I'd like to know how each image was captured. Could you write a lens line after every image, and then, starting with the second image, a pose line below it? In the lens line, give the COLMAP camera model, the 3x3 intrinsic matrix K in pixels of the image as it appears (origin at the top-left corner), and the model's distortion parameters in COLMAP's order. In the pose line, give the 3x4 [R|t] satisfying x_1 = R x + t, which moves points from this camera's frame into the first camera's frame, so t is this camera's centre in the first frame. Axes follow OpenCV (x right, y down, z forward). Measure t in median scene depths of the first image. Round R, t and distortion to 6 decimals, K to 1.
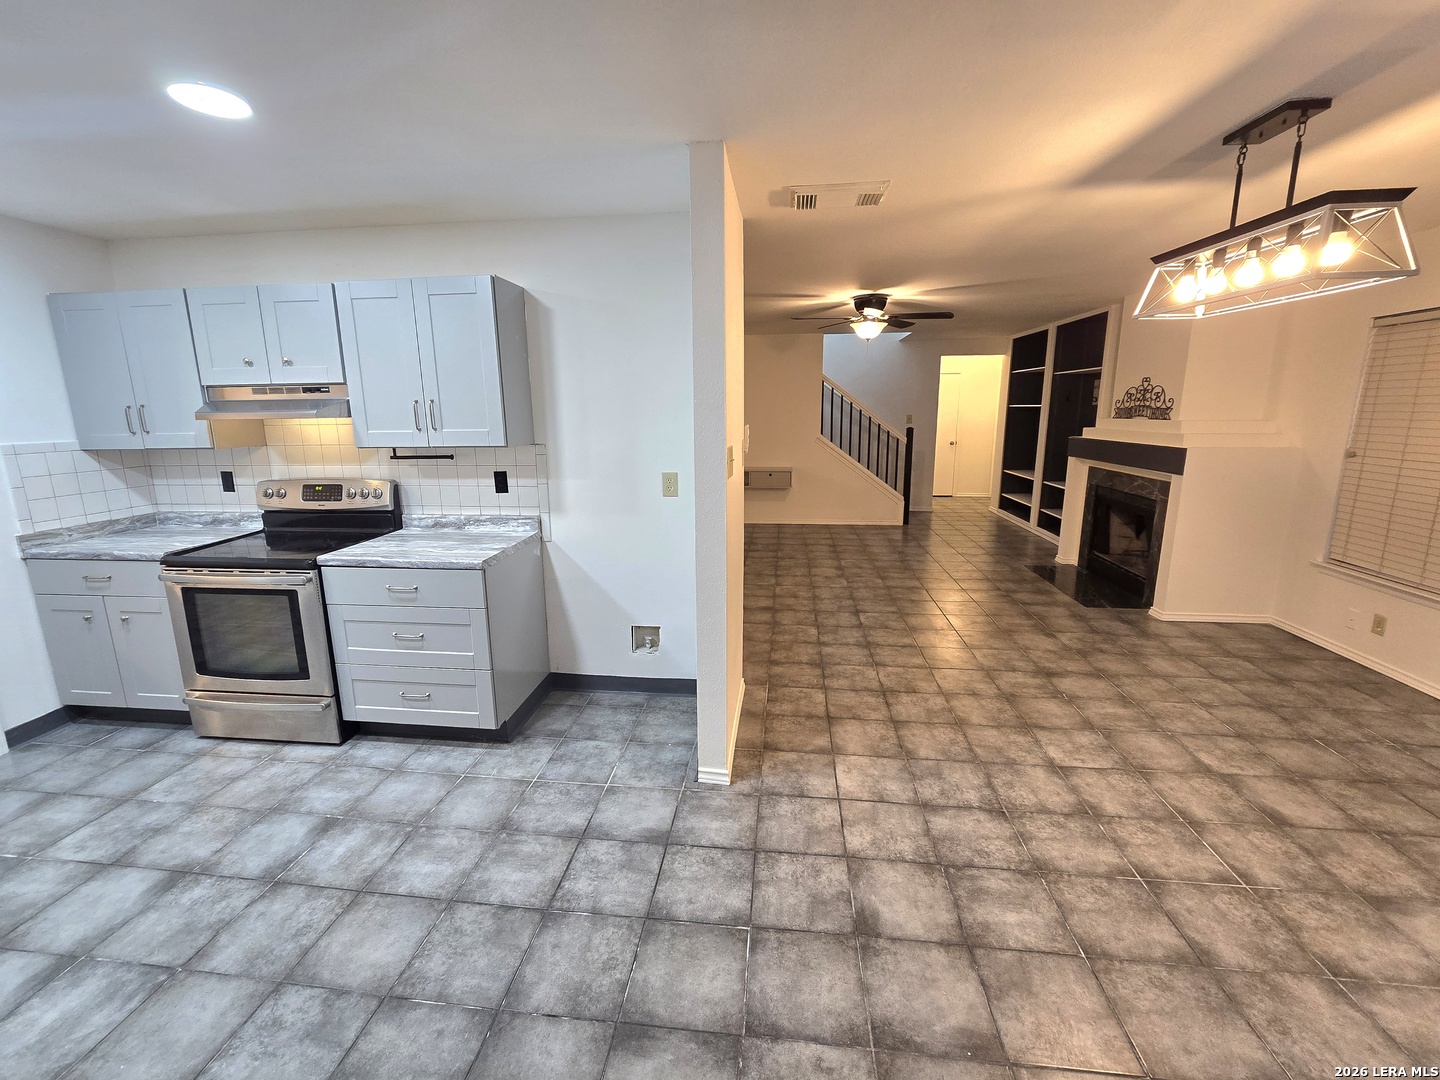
lens RADIAL K [[592.9, 0, 718.1], [0, 592.9, 522.9], [0, 0, 1]] dist [-0.003787, -0.000307]
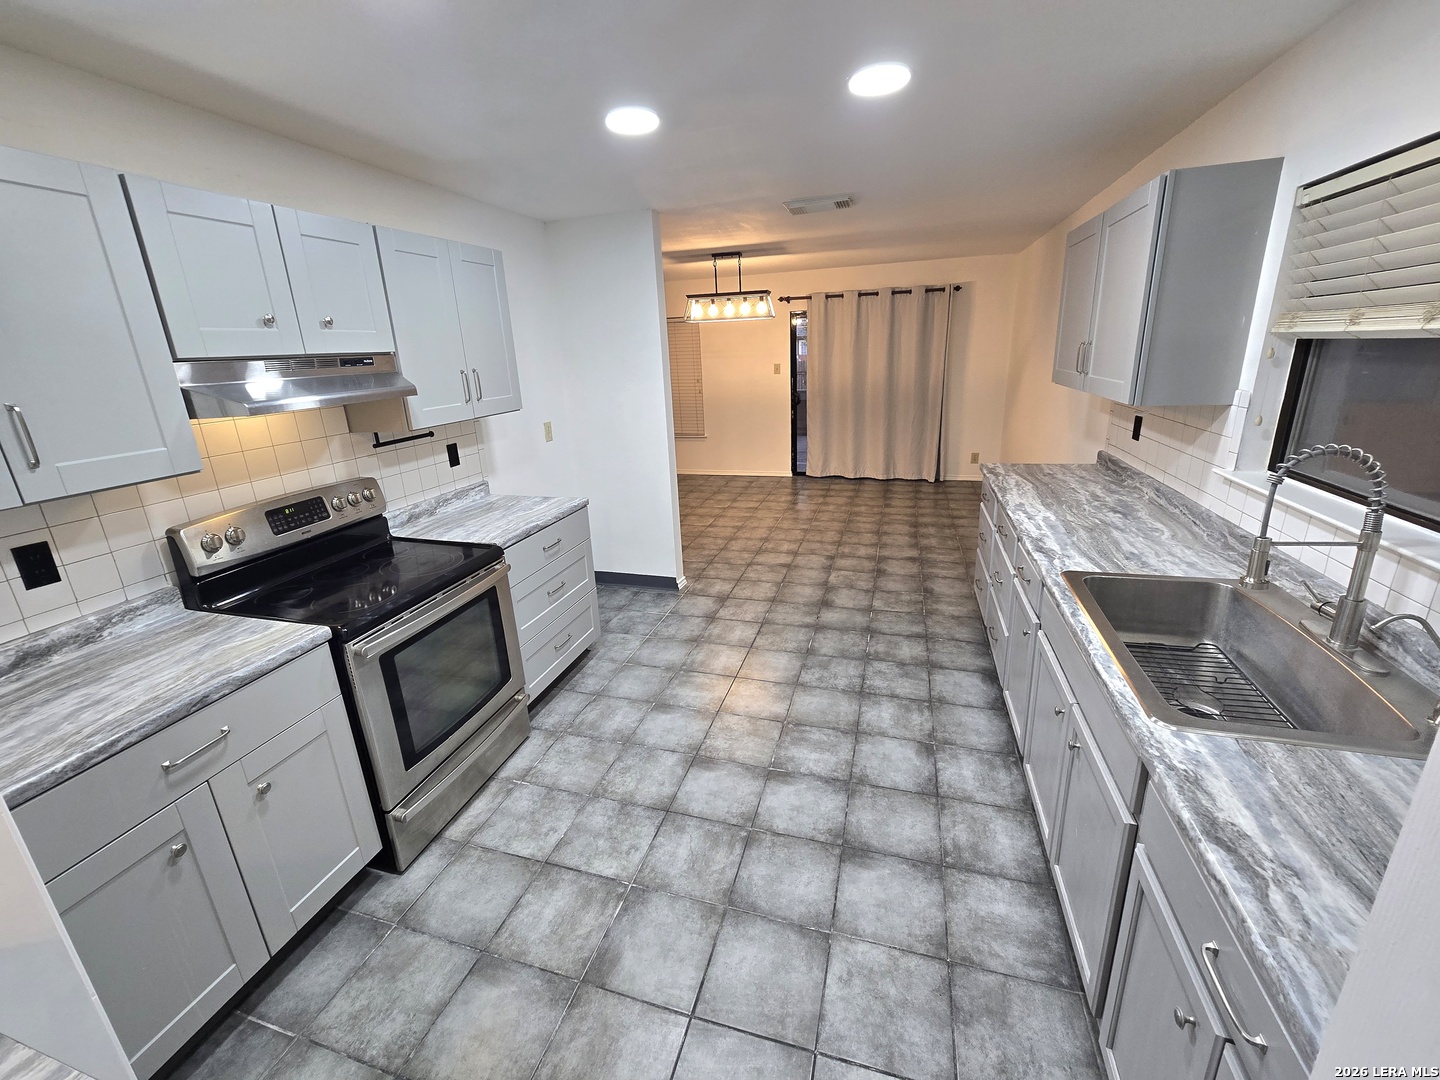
lens RADIAL K [[592.9, 0, 716.2], [0, 592.9, 518.3], [0, 0, 1]] dist [-0.003787, -0.000307]
pose [[0.174838, -0.270788, 0.946629, -1.449554], [0.231912, 0.945713, 0.227693, -0.107150], [-0.956895, 0.179725, 0.228145, 0.447100]]
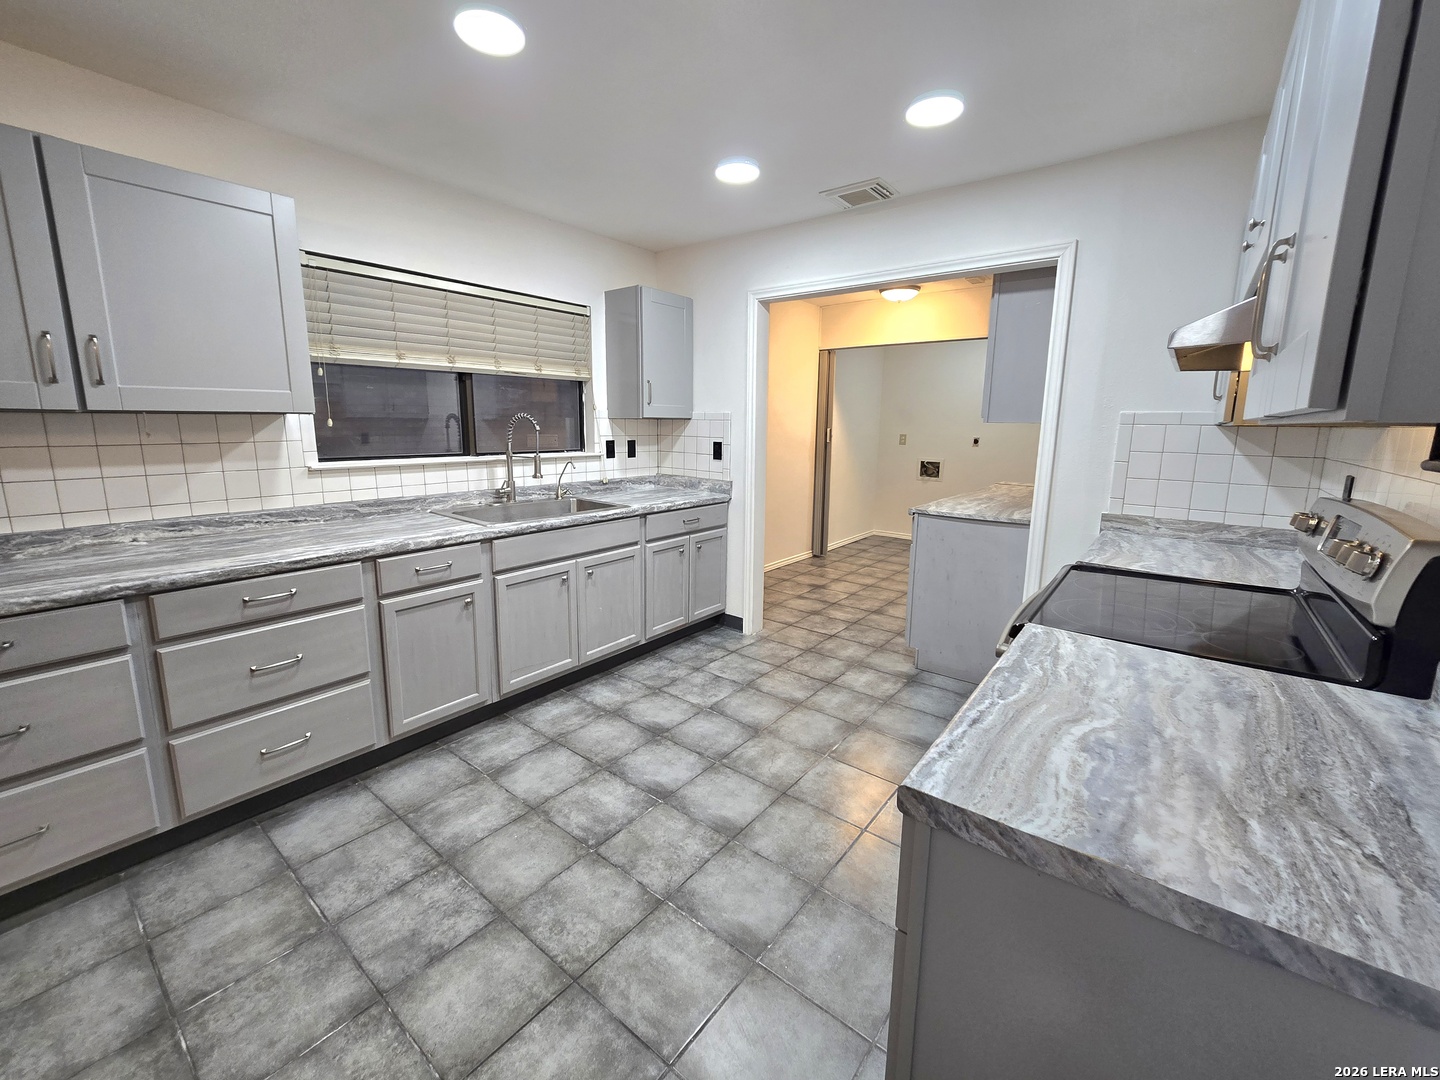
lens RADIAL K [[592.9, 0, 711.9], [0, 592.9, 521.1], [0, 0, 1]] dist [-0.003787, -0.000307]
pose [[-0.528280, 0.148324, -0.836015, -0.113797], [-0.170215, 0.946135, 0.275420, -0.118471], [0.831834, 0.287801, -0.474577, 0.969175]]
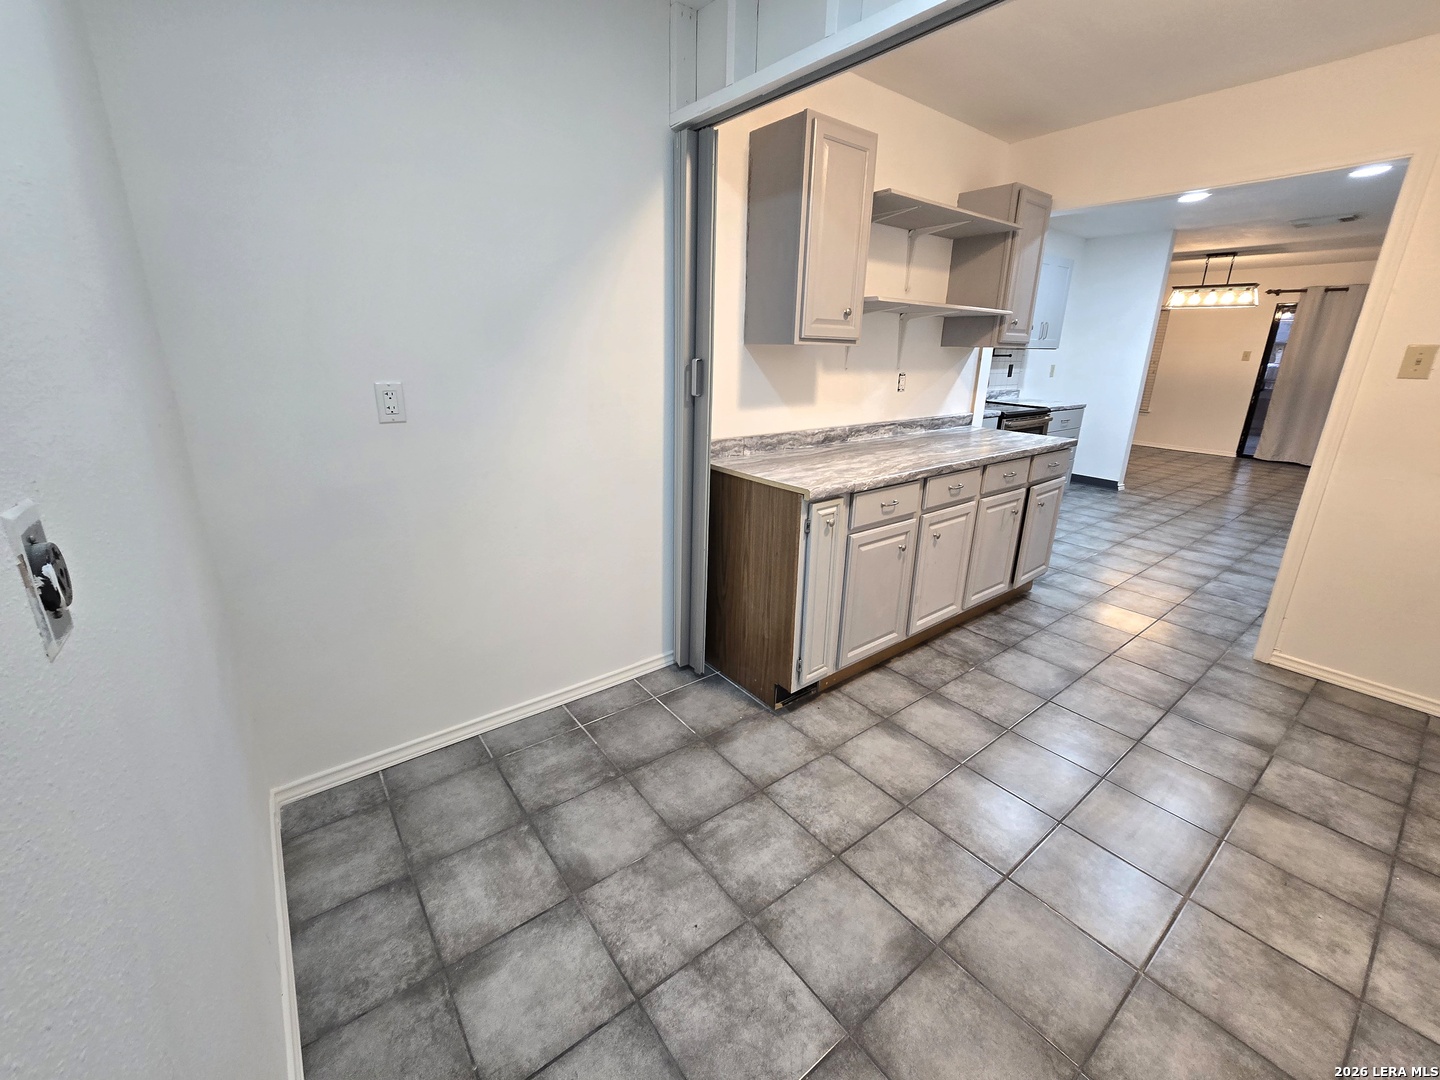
lens RADIAL K [[592.9, 0, 715.5], [0, 592.9, 525.4], [0, 0, 1]] dist [-0.003787, -0.000307]
pose [[0.711158, -0.180420, 0.679487, -2.690062], [0.110493, 0.983181, 0.145415, 0.037449], [-0.694295, -0.028335, 0.719132, 0.370595]]
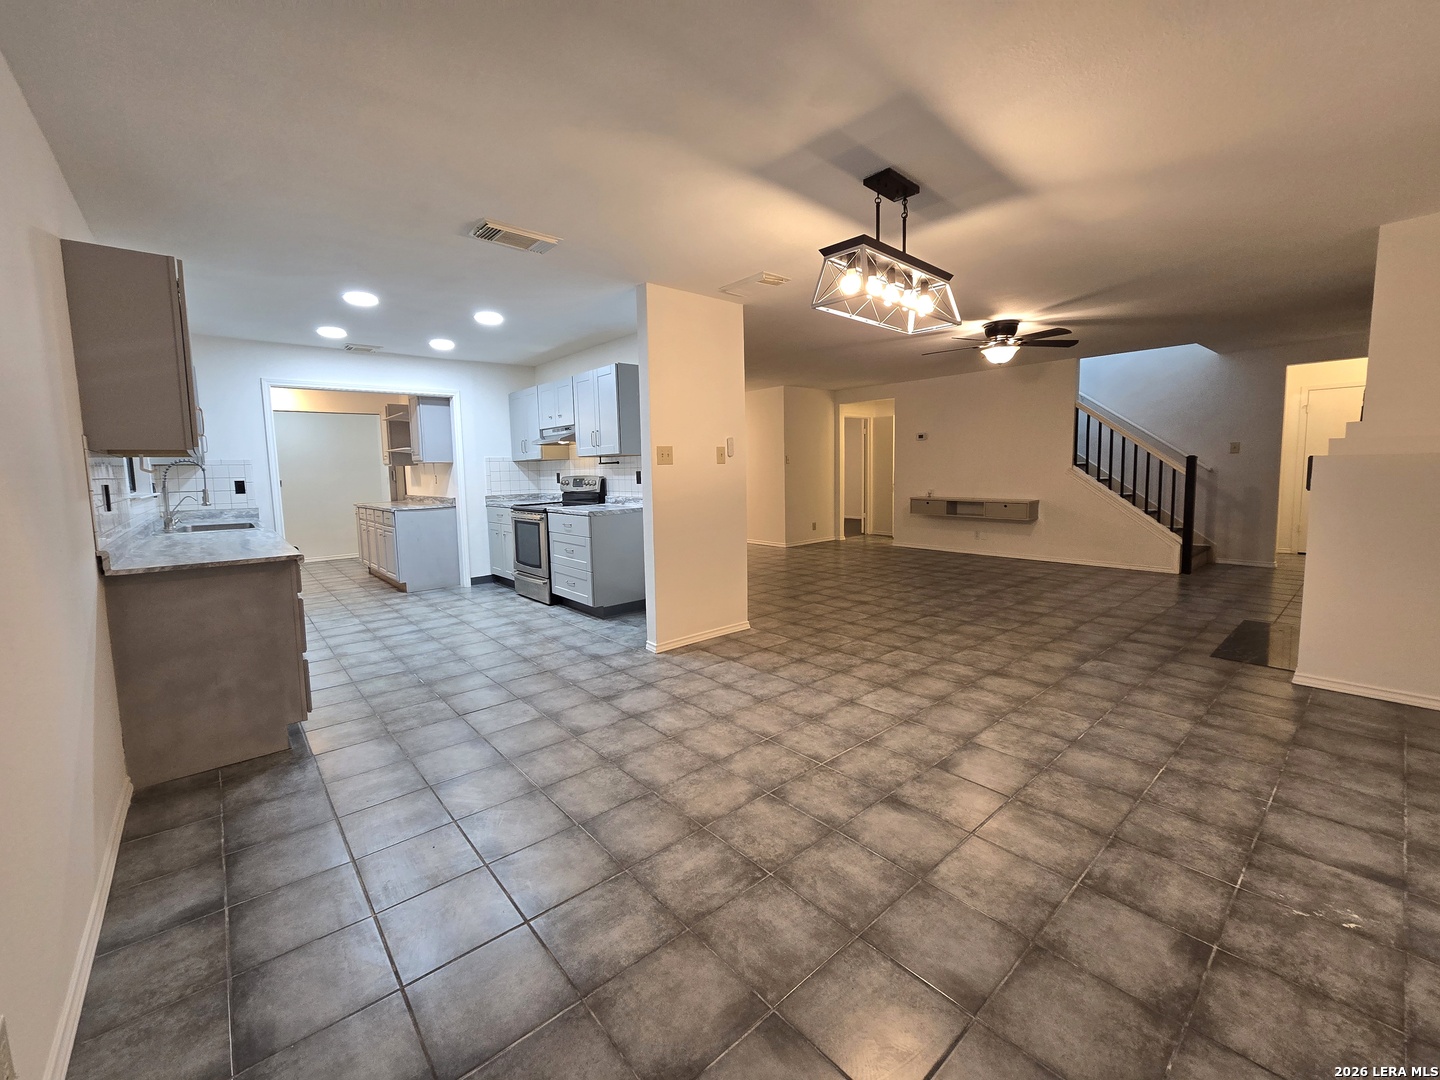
lens RADIAL K [[592.9, 0, 718.7], [0, 592.9, 519.9], [0, 0, 1]] dist [-0.003787, -0.000307]
pose [[0.737340, 0.053524, -0.673399, 1.128036], [-0.116642, 0.991971, -0.048872, 0.128764], [0.665376, 0.114582, 0.737662, -0.114608]]
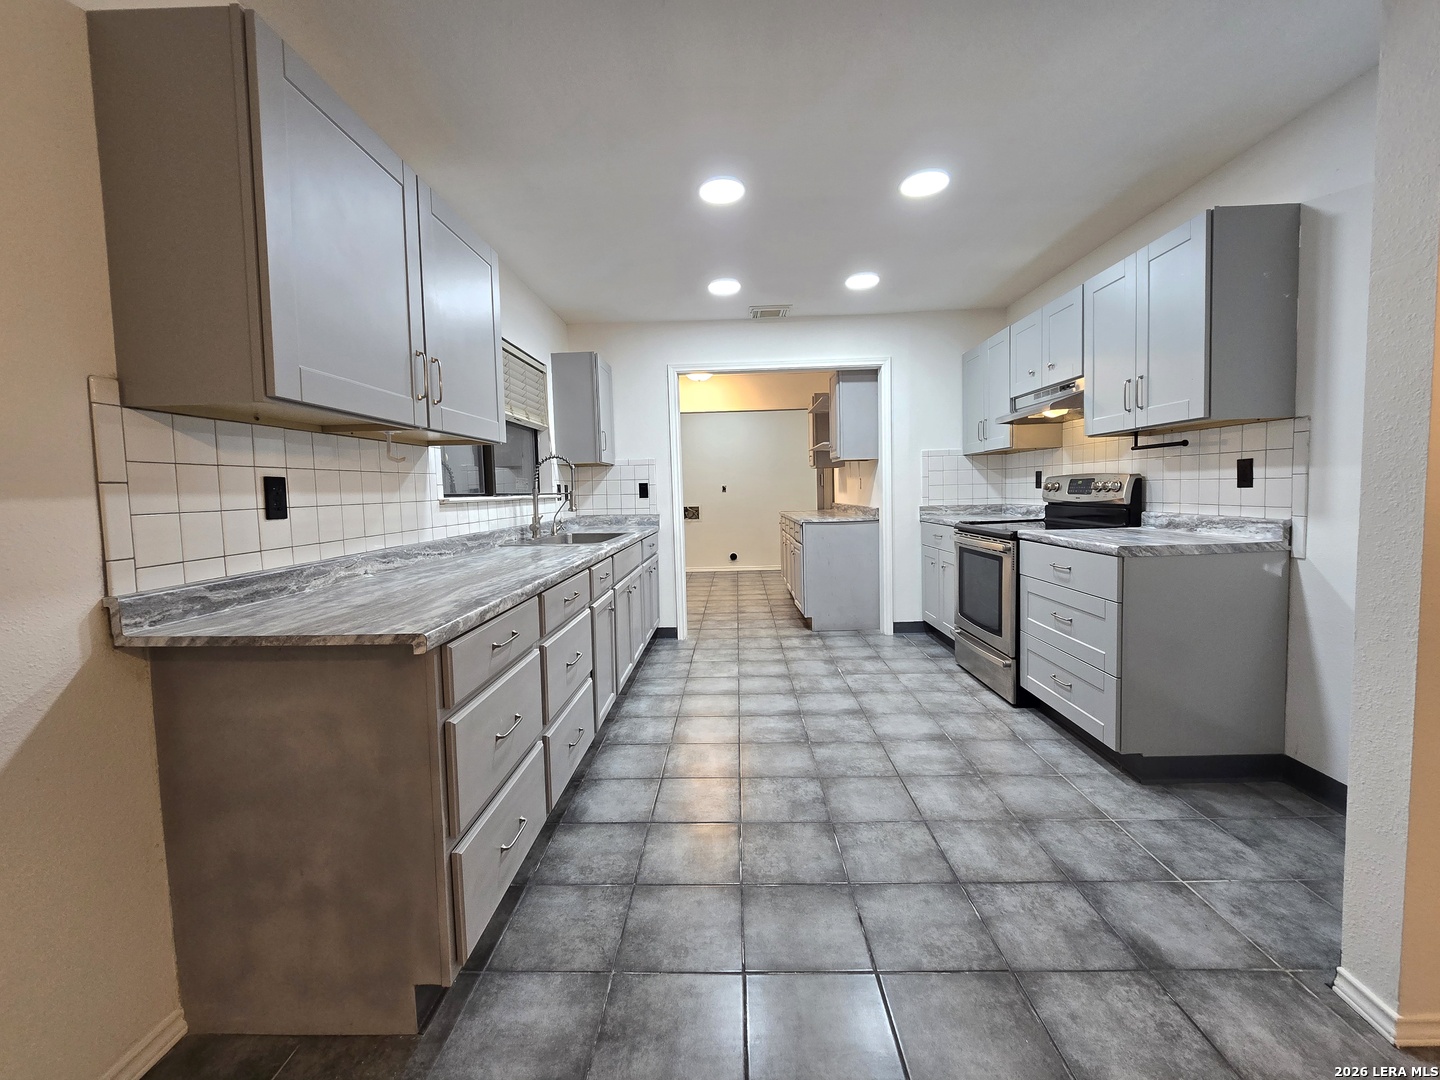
lens RADIAL K [[592.9, 0, 714.7], [0, 592.9, 521.7], [0, 0, 1]] dist [-0.003787, -0.000307]
pose [[0.086260, 0.063106, -0.994272, 0.392012], [-0.167698, 0.984672, 0.047948, 0.082969], [0.982057, 0.162601, 0.095520, 0.310918]]
